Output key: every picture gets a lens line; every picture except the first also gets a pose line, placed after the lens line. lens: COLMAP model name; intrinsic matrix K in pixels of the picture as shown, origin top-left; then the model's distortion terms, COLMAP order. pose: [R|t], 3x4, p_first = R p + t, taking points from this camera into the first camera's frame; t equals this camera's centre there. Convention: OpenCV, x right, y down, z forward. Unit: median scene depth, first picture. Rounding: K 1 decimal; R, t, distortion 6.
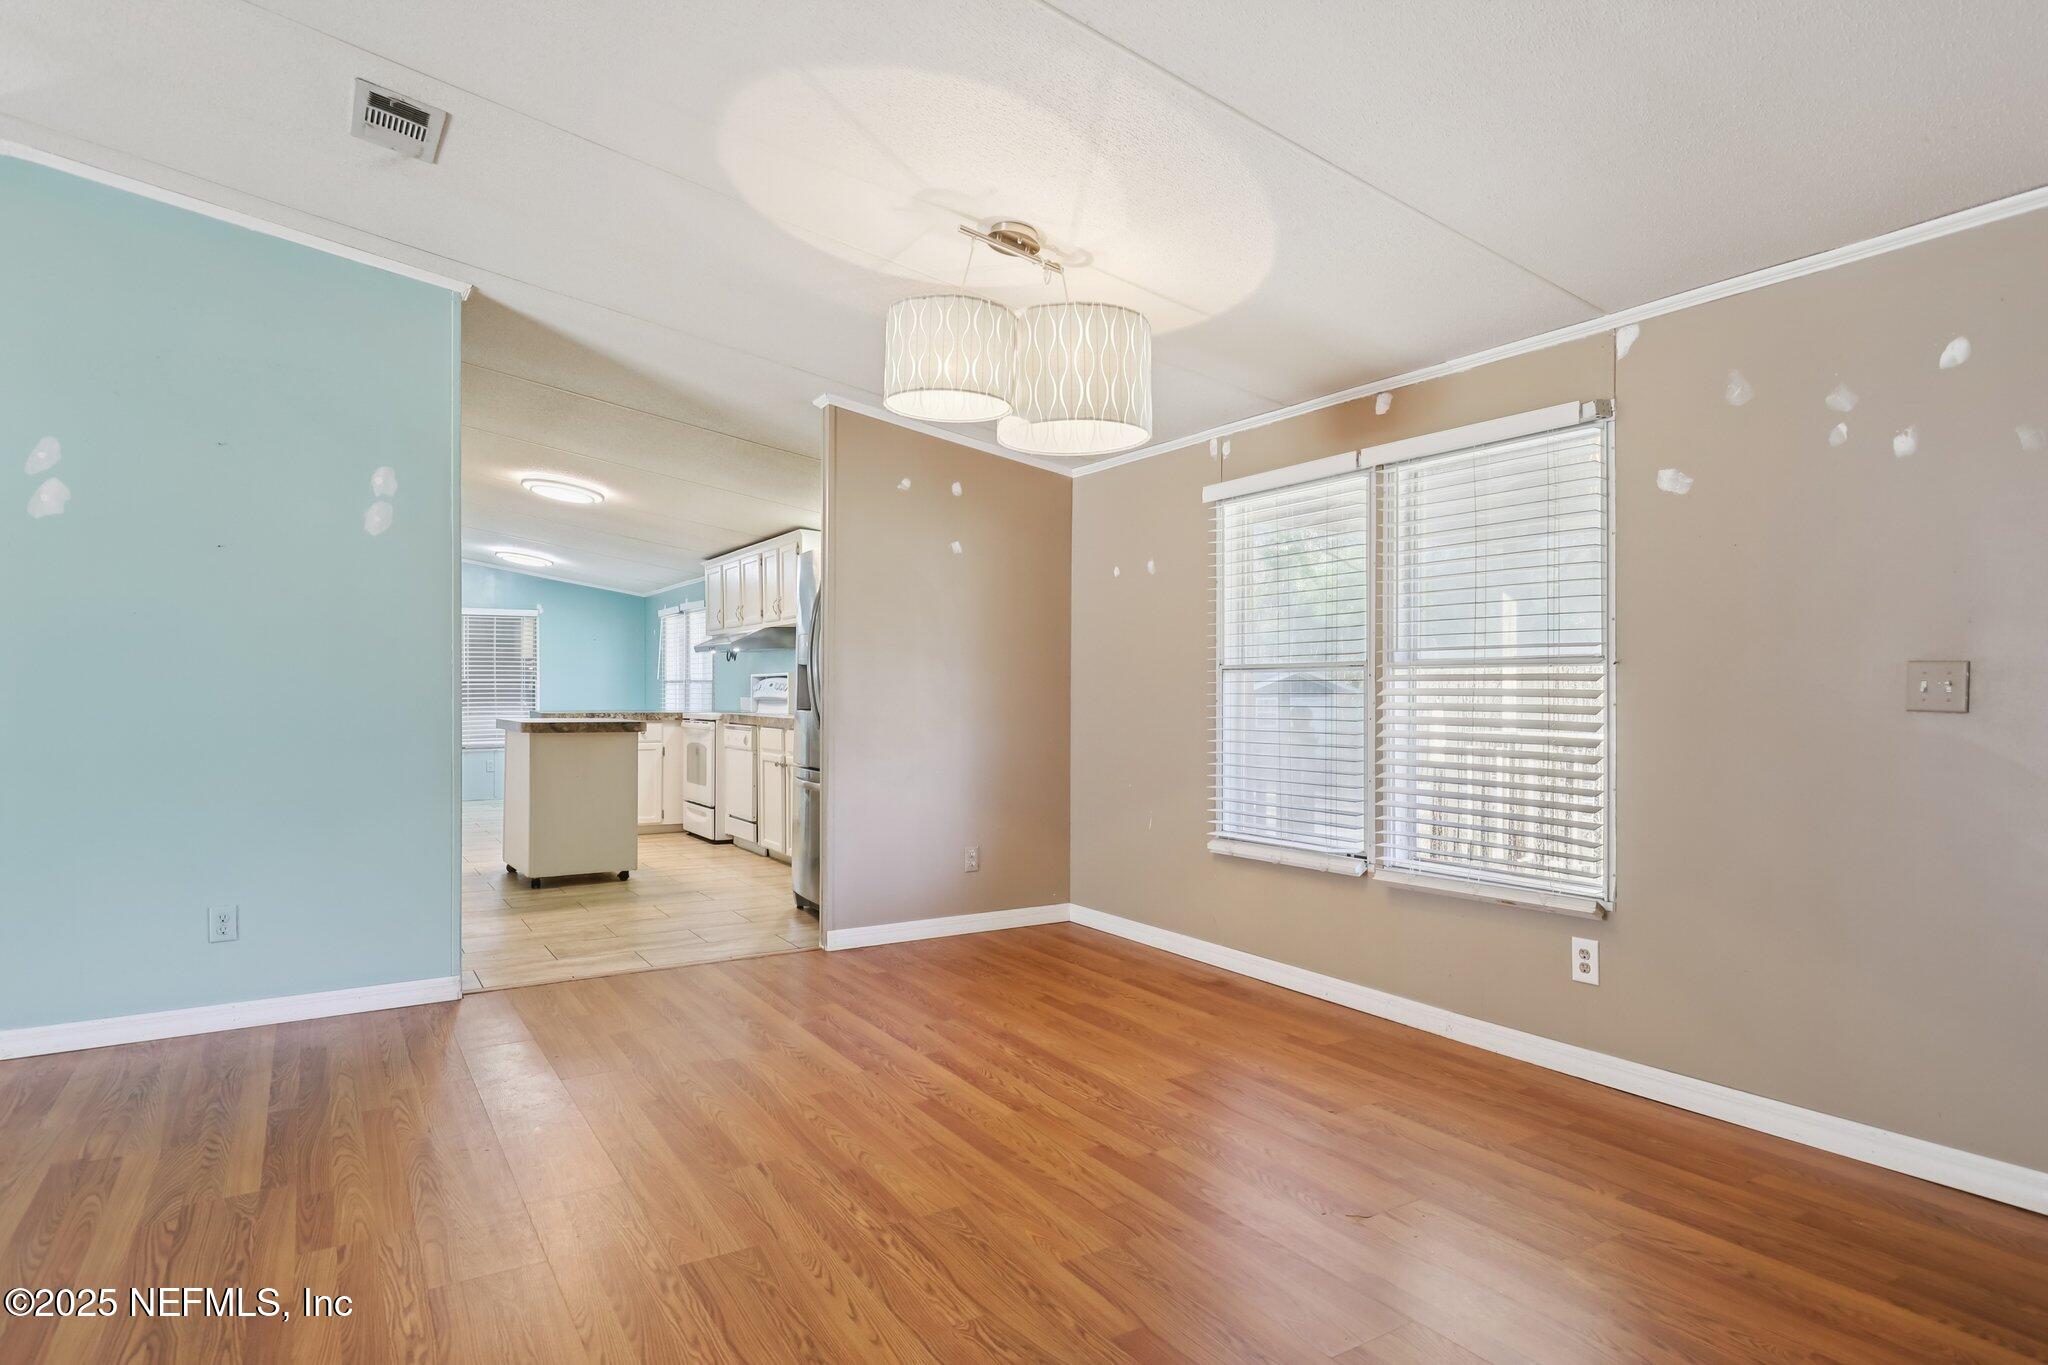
lens RADIAL K [[1155.1, 0, 1030.9], [0, 1155.1, 692.2], [0, 0, 1]] dist [0.008557, -0.000428]
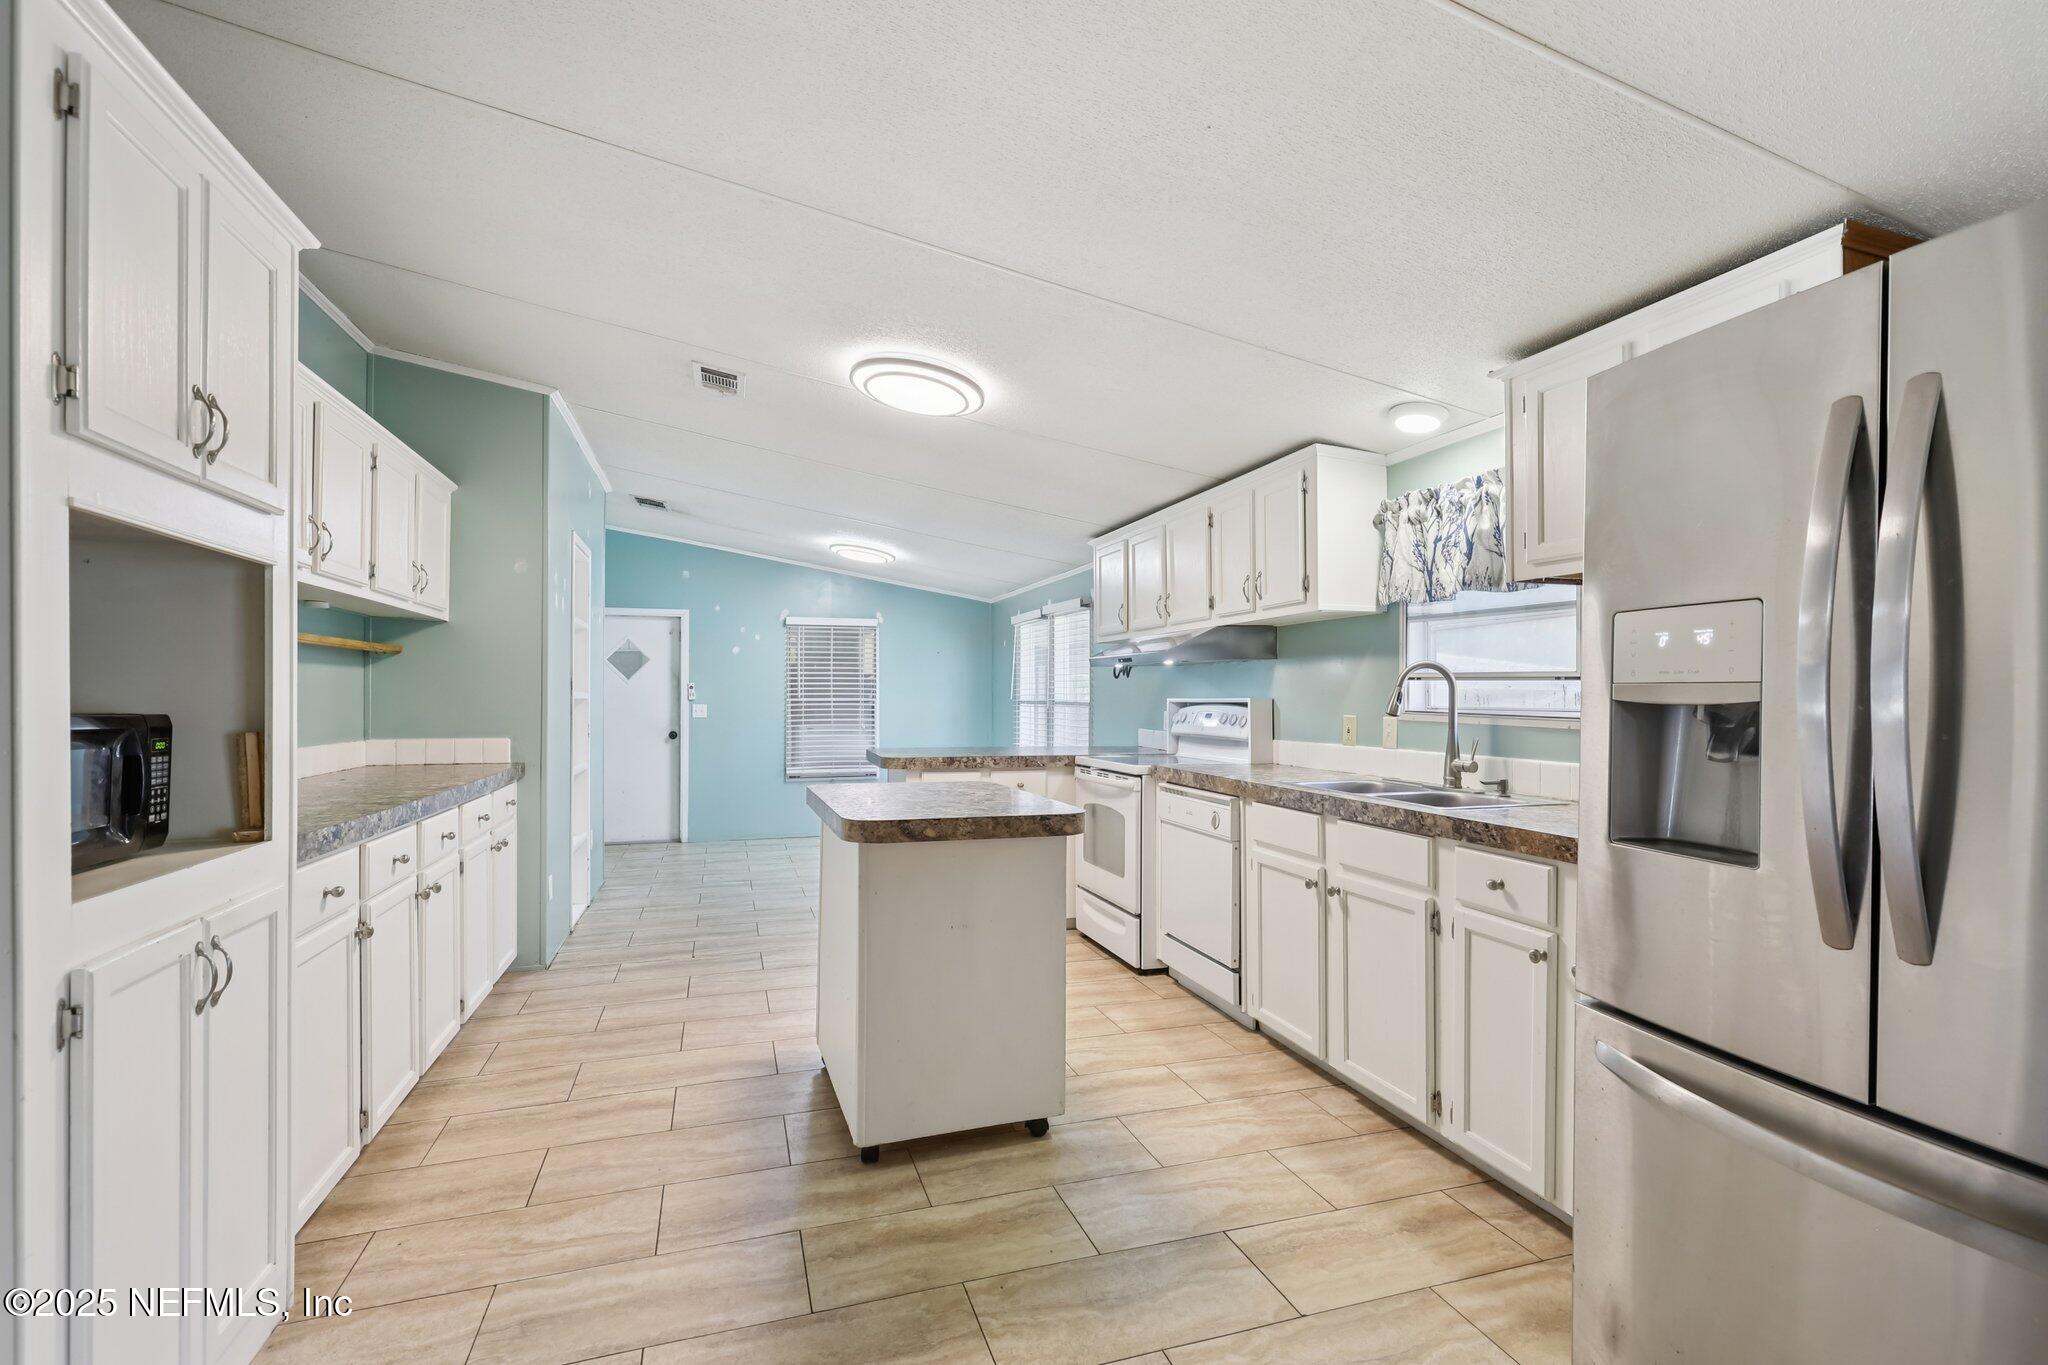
lens RADIAL K [[932.6, 0, 1029.7], [0, 932.6, 694.3], [0, 0, 1]] dist [0.001906, -0.001580]
pose [[0.970854, 0.000787, -0.239671, -0.263823], [-0.001675, 0.999992, -0.003500, -0.022025], [0.239667, 0.003799, 0.970848, 0.622198]]
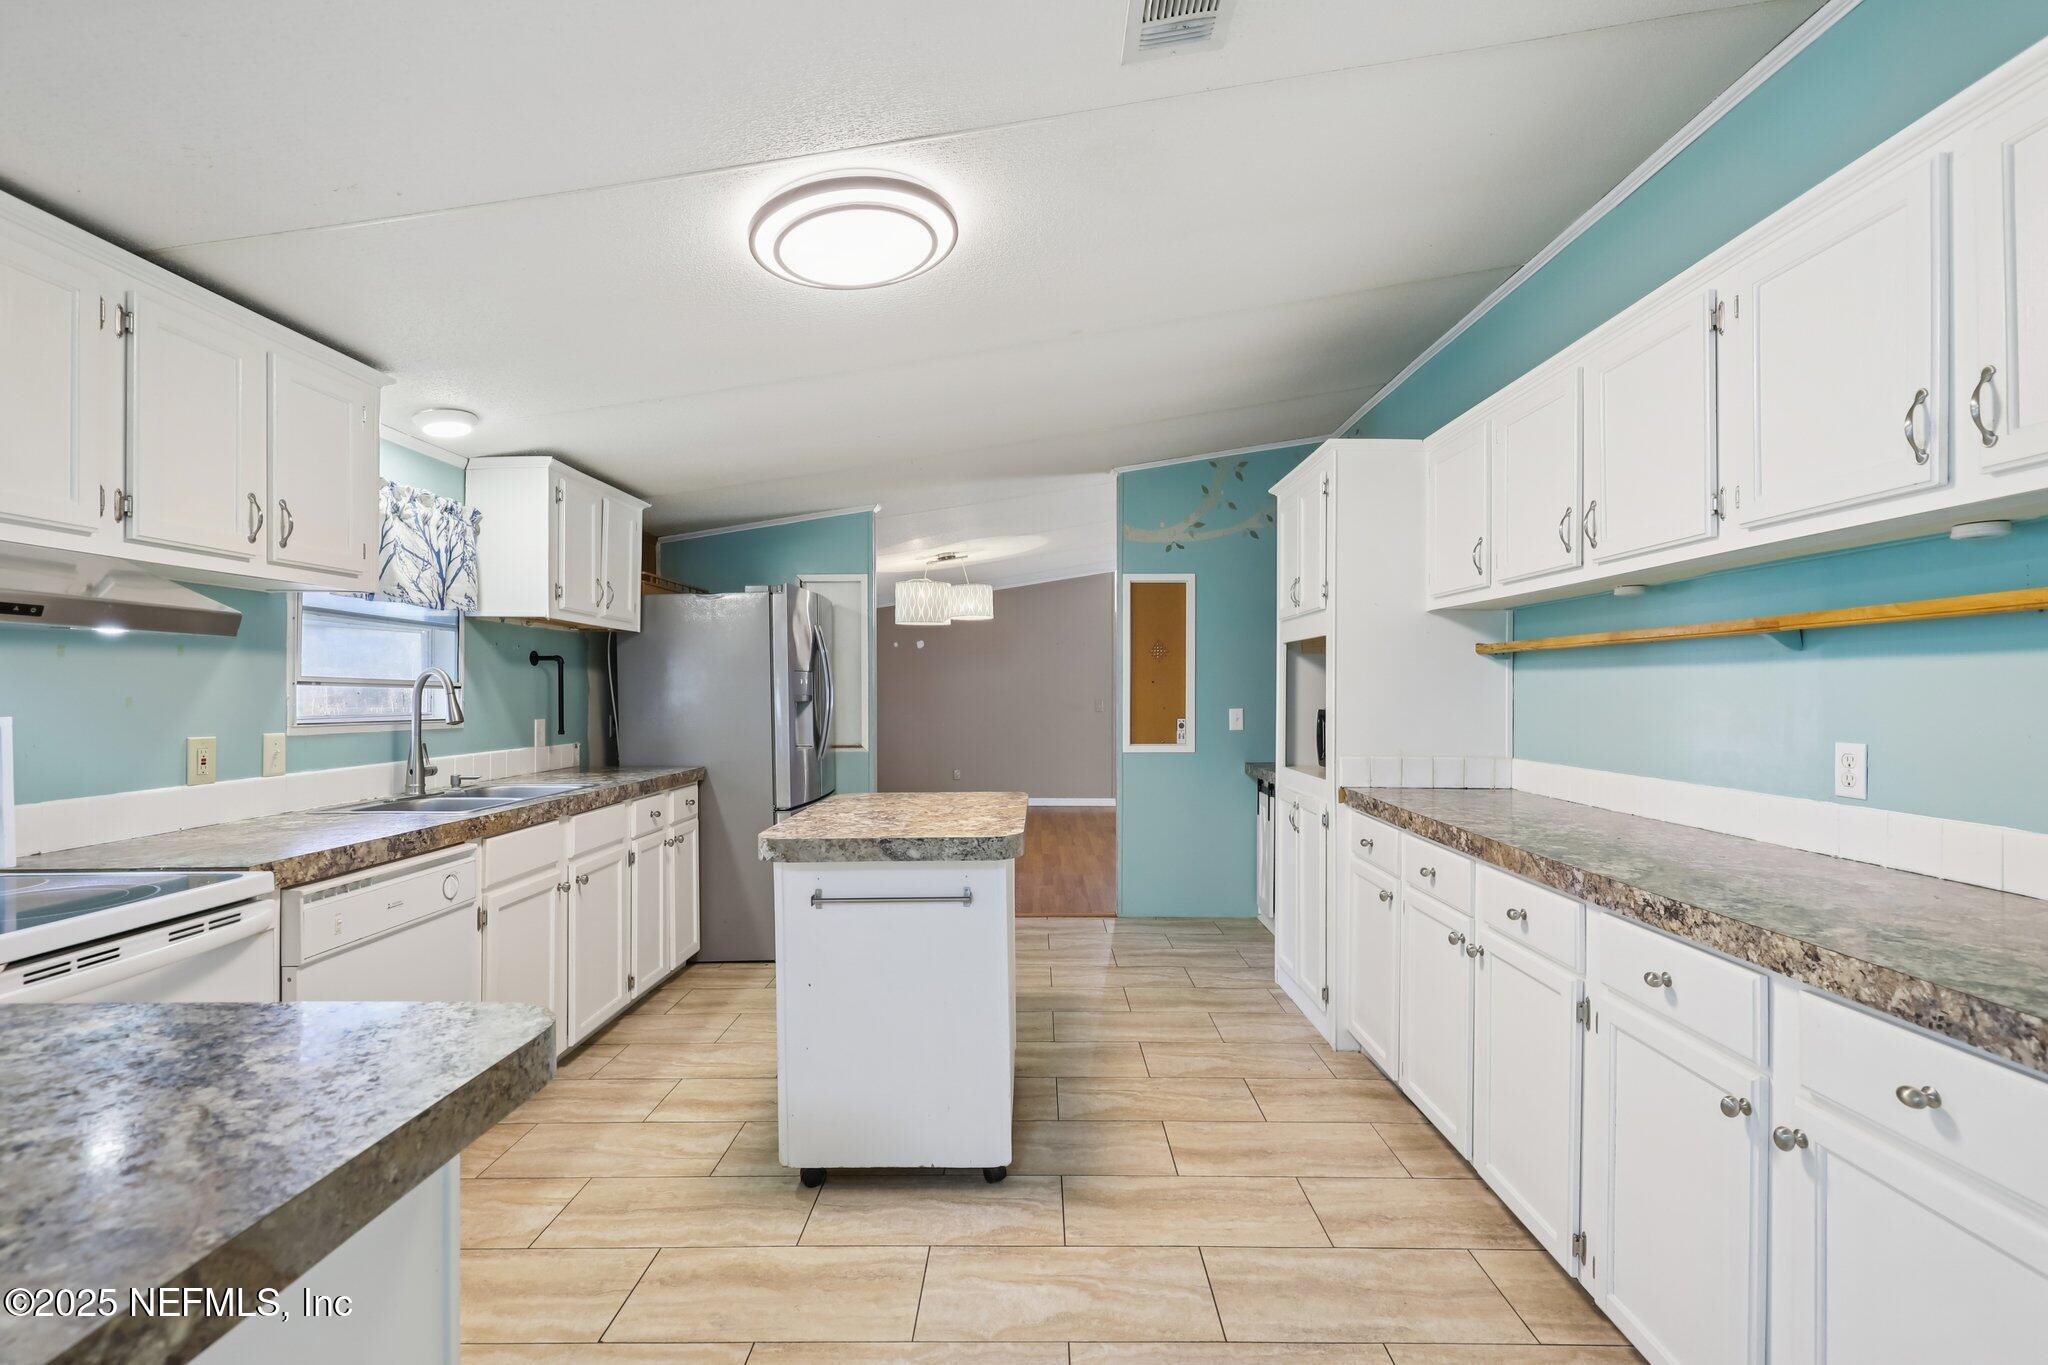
lens RADIAL K [[932.6, 0, 1038.1], [0, 932.6, 688.9], [0, 0, 1]] dist [0.001906, -0.001580]
pose [[-0.848978, -0.001078, 0.528427, -0.684189], [-0.000511, 0.999999, 0.001219, -0.031100], [-0.528428, 0.000765, -0.848978, 1.362499]]
